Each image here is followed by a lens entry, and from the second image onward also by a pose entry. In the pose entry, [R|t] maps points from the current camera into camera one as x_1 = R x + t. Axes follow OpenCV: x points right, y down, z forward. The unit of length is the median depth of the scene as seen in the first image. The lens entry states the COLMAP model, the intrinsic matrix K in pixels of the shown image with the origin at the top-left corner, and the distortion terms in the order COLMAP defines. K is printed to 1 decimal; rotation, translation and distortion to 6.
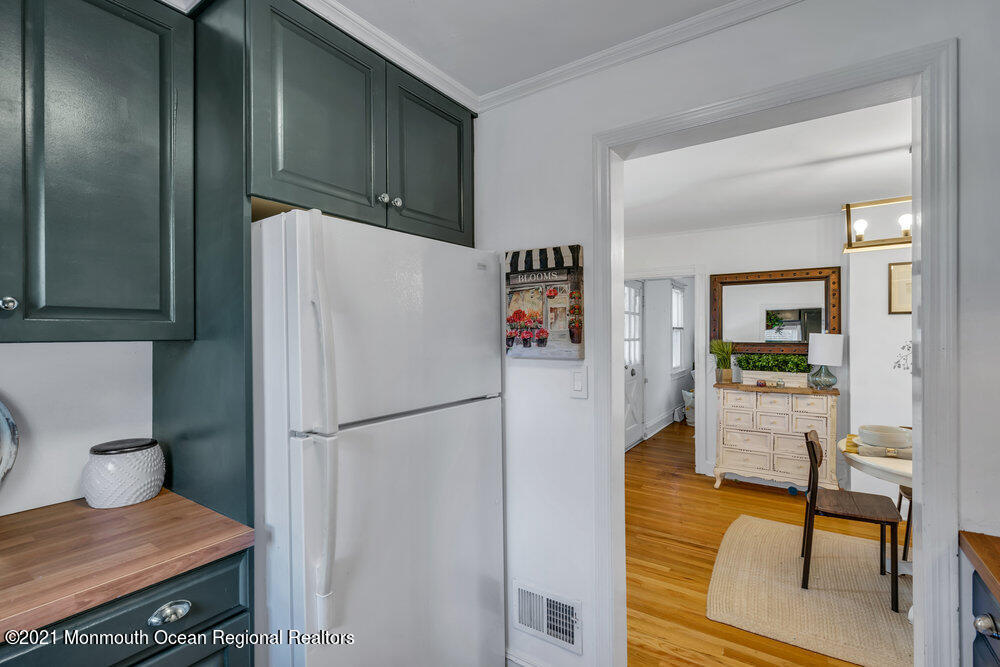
lens RADIAL K [[475.4, 0, 499.4], [0, 475.4, 335.9], [0, 0, 1]] dist [0.001316, 0.002631]
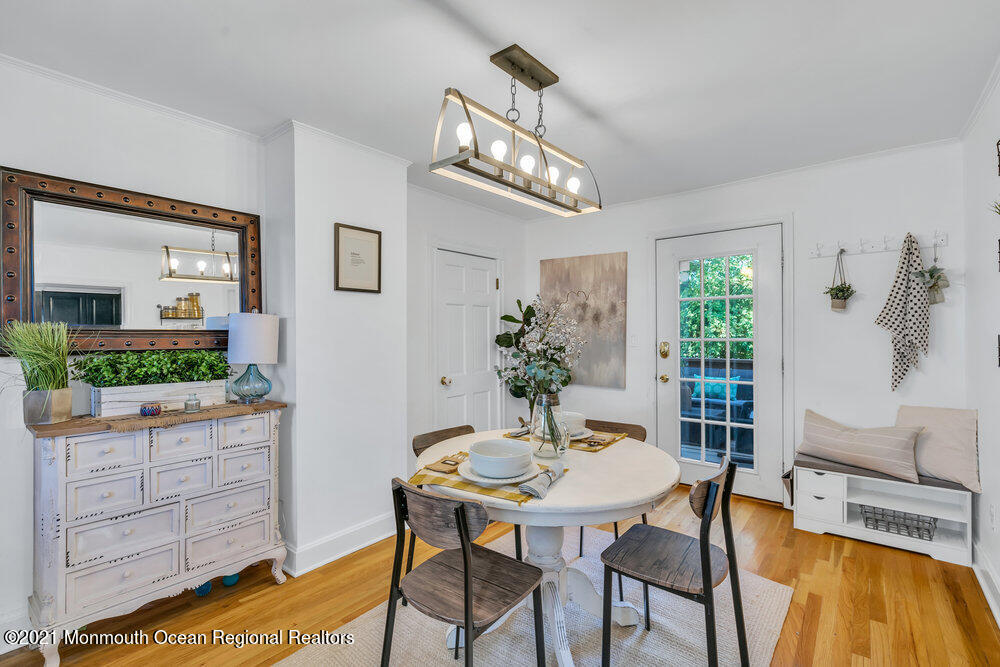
lens RADIAL K [[458.3, 0, 508.5], [0, 458.3, 334.7], [0, 0, 1]] dist [-0.000448, 0.001794]
pose [[0.103546, -0.002519, 0.994622, 0.253727], [0.009639, 0.999952, 0.001529, 0.057125], [-0.994578, 0.009428, 0.103565, 1.370381]]
